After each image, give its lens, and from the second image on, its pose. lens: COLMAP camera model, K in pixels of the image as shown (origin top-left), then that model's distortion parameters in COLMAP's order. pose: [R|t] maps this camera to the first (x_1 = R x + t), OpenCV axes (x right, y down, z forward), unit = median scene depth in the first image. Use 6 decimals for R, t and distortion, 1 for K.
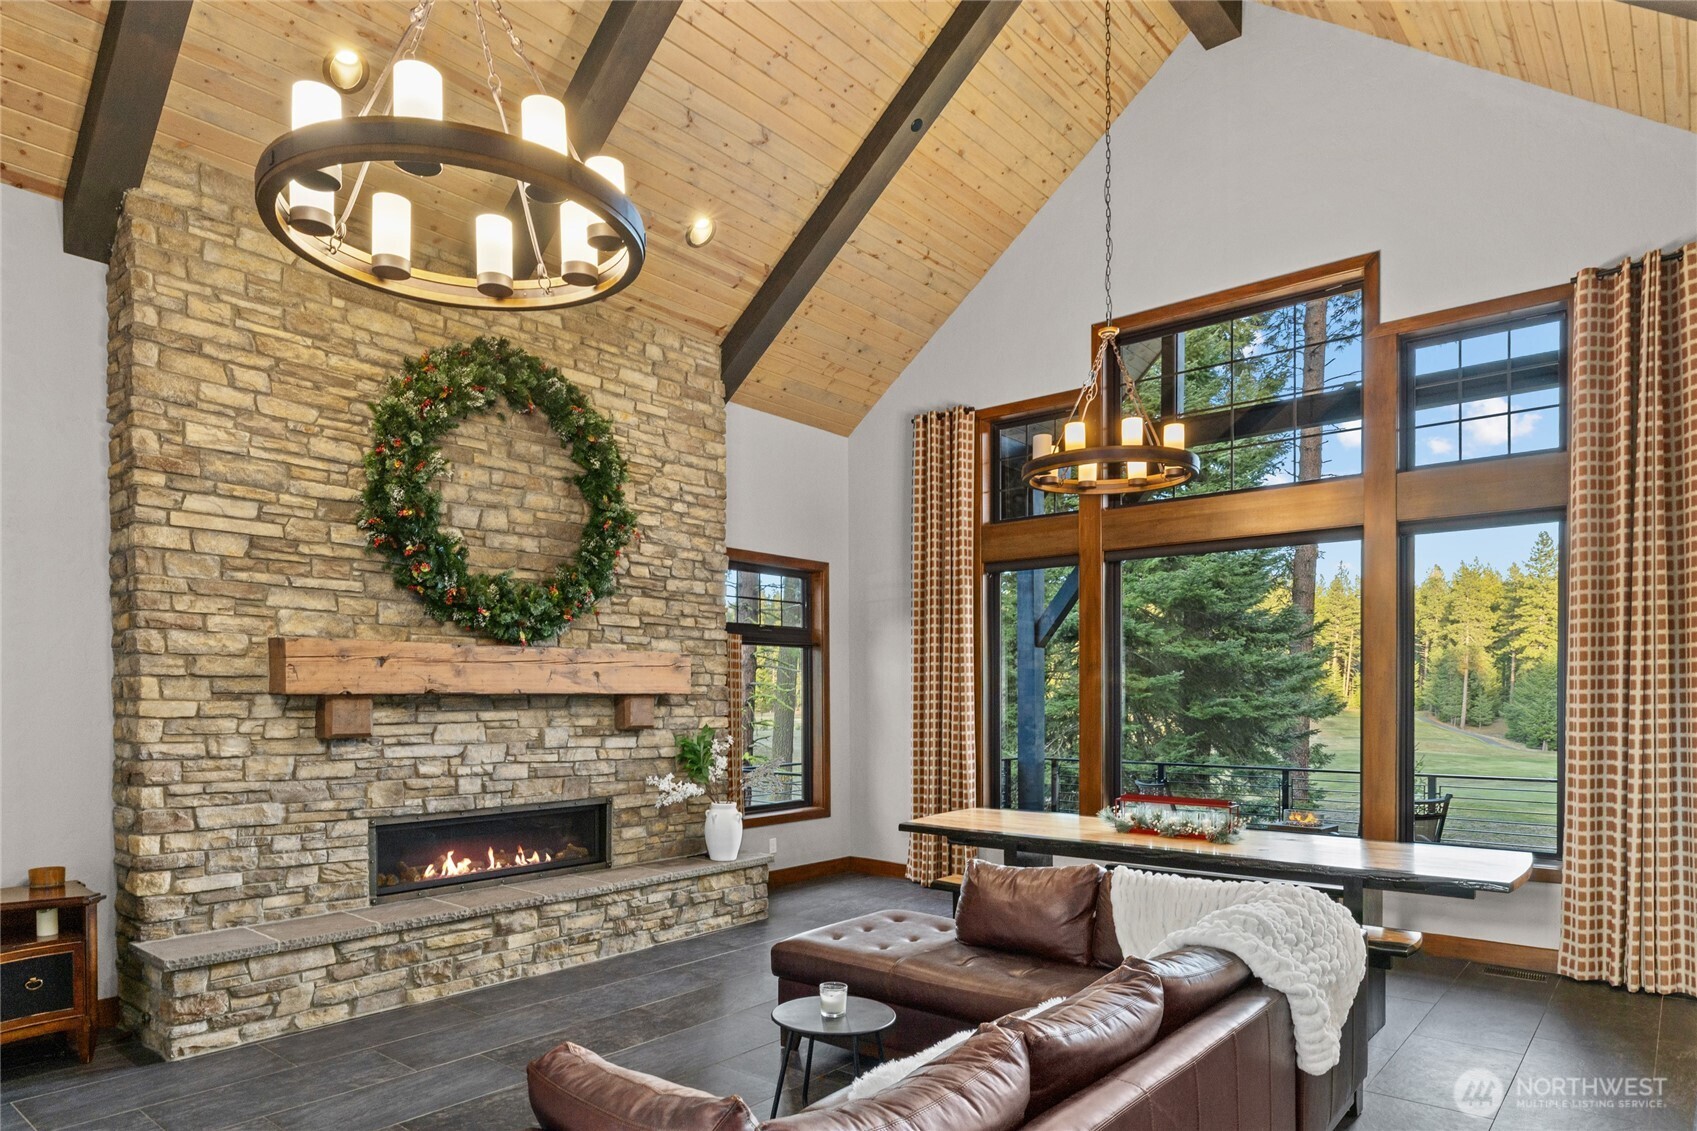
lens RADIAL K [[1030.6, 0, 818.5], [0, 1030.6, 711.4], [0, 0, 1]] dist [0.000592, -0.000309]
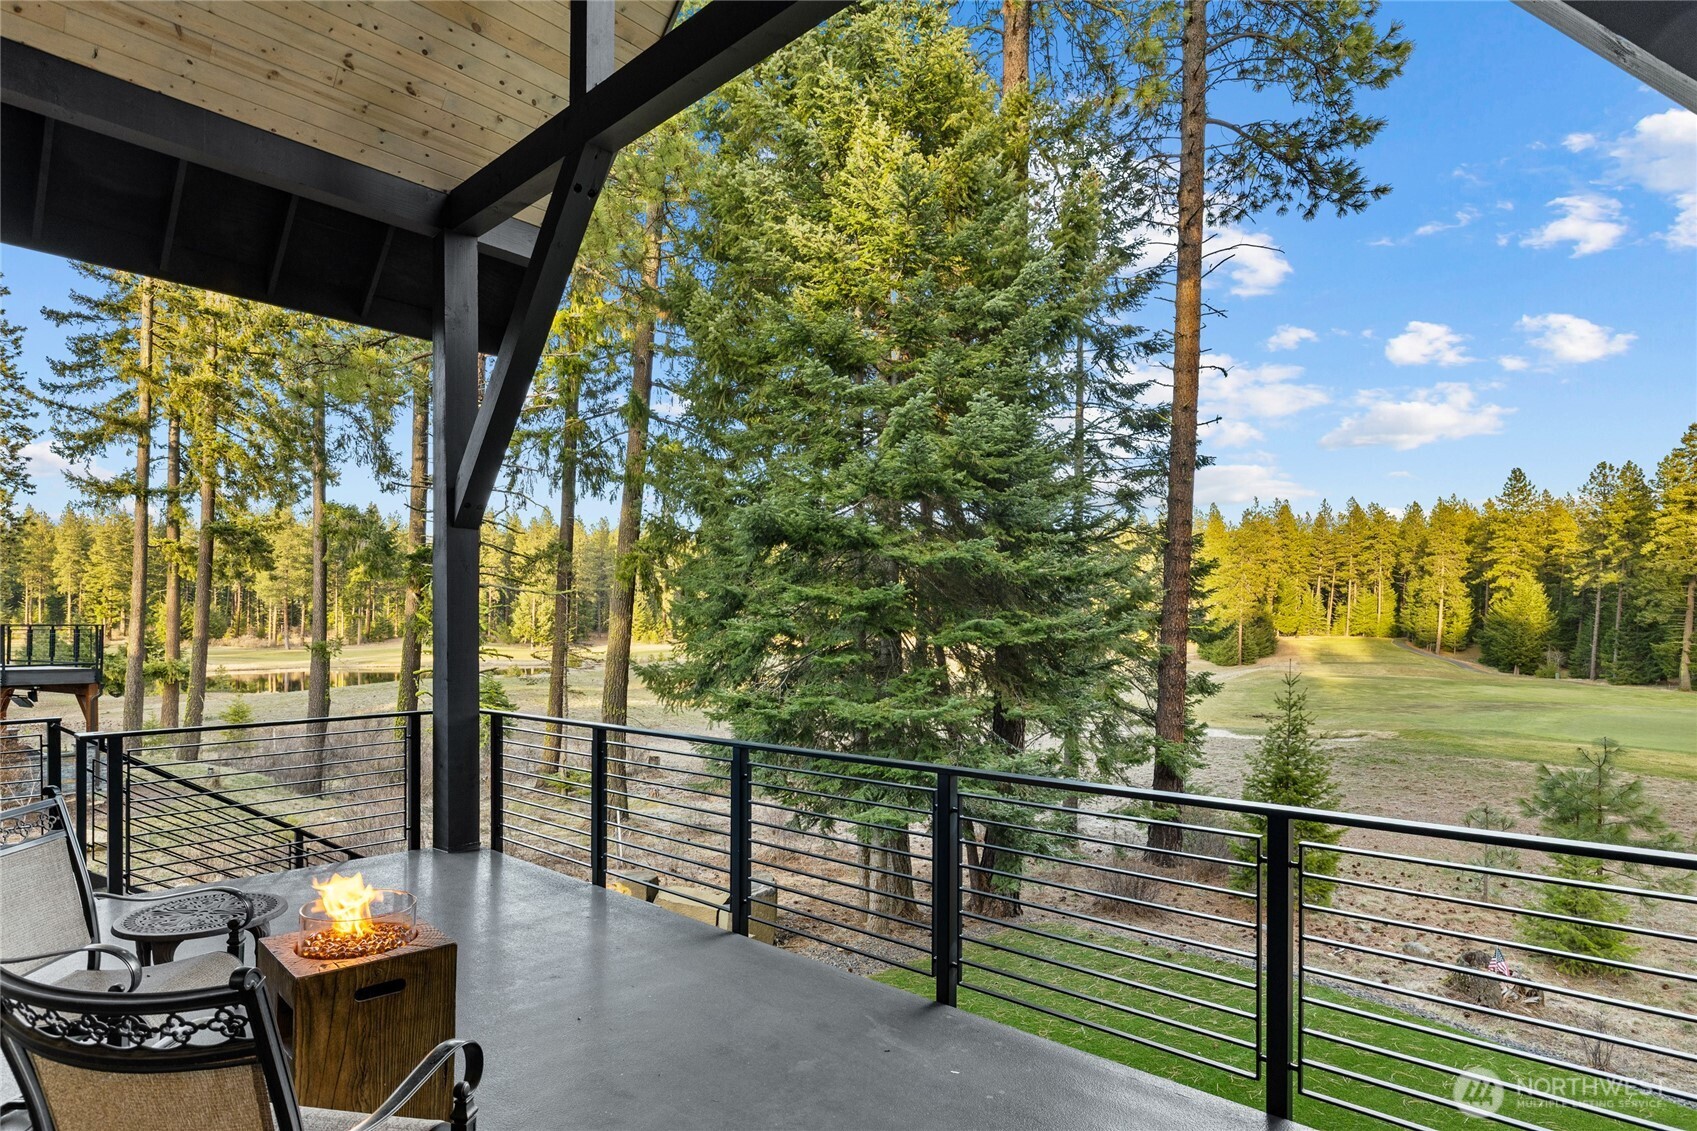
lens RADIAL K [[899.4, 0, 817.2], [0, 899.4, 643.0], [0, 0, 1]] dist [-0.000963, -0.001192]
pose [[0.998578, -0.003553, -0.053197, 0.824553], [0.003721, 0.999988, 0.003065, 0.007710], [0.053185, -0.003258, 0.998579, 0.888337]]
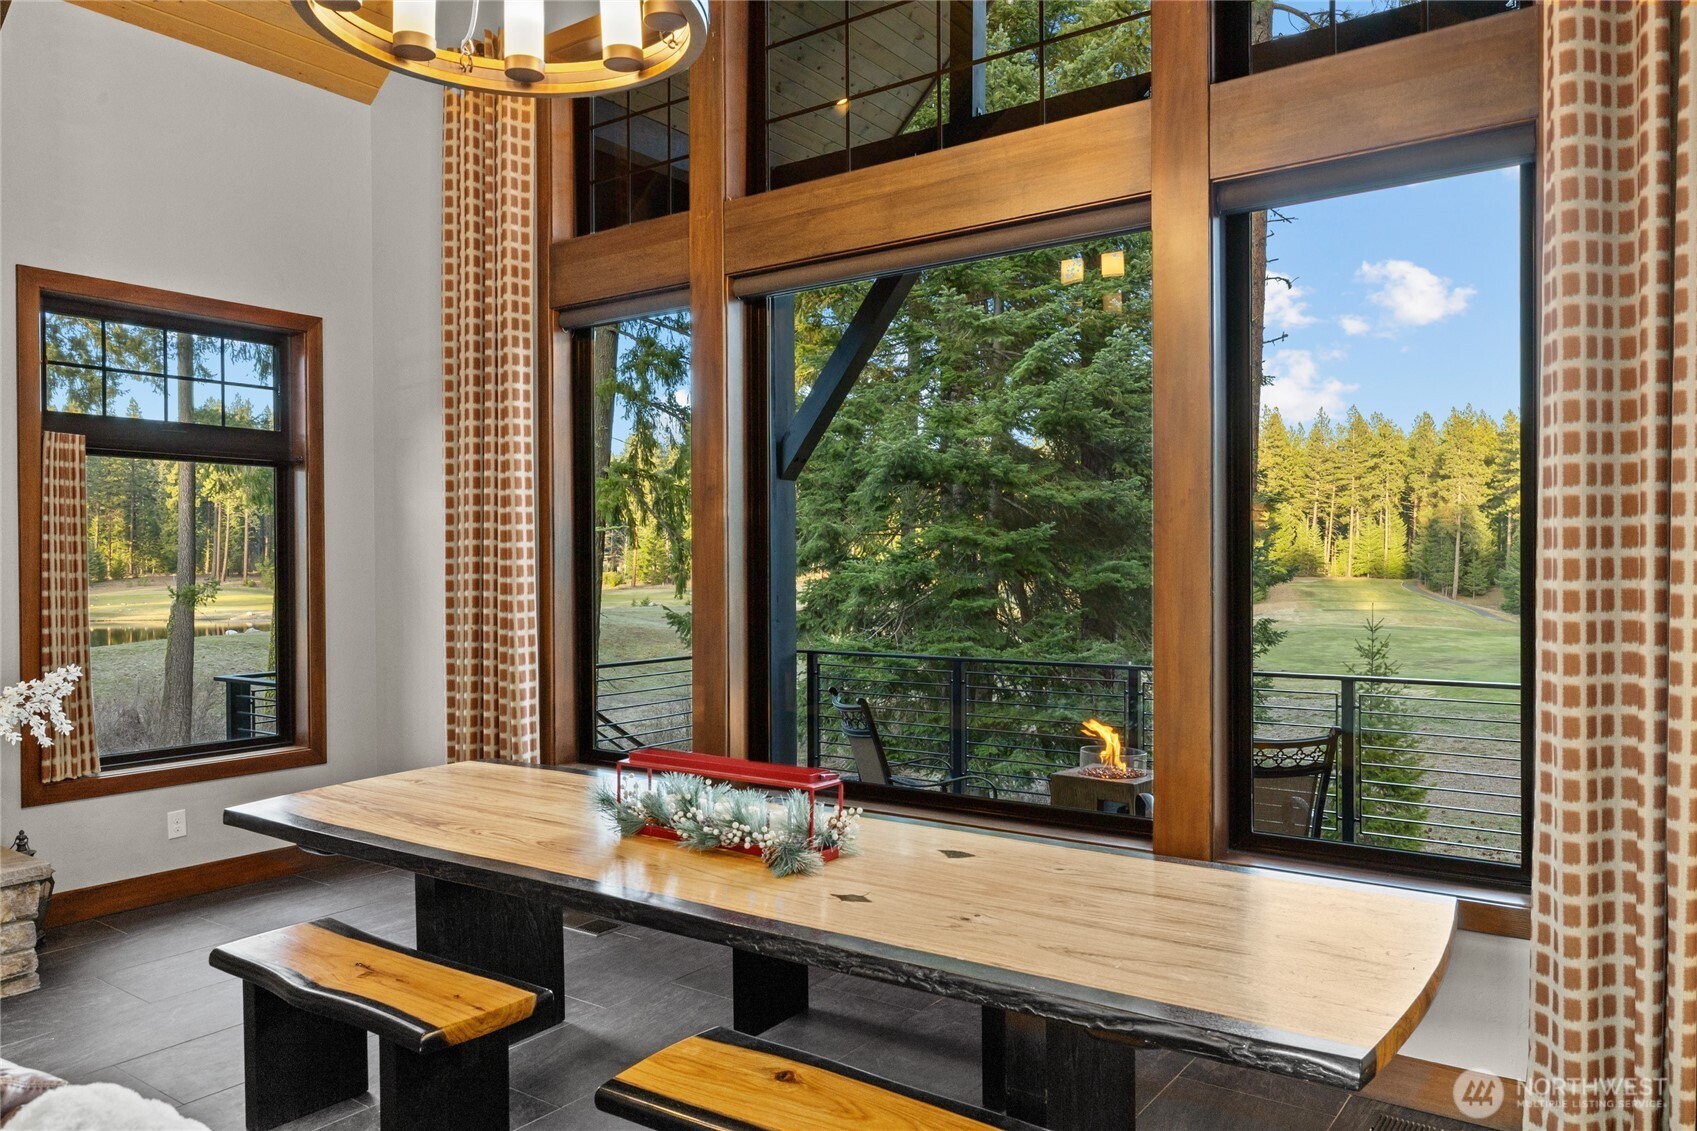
lens RADIAL K [[1205.7, 0, 827.6], [0, 1205.7, 578.9], [0, 0, 1]] dist [0.001000, 0.000072]
pose [[0.996989, -0.004452, 0.077417, 0.334630], [0.004676, 0.999985, -0.002720, 0.004721], [-0.077404, 0.003074, 0.996995, 0.443482]]
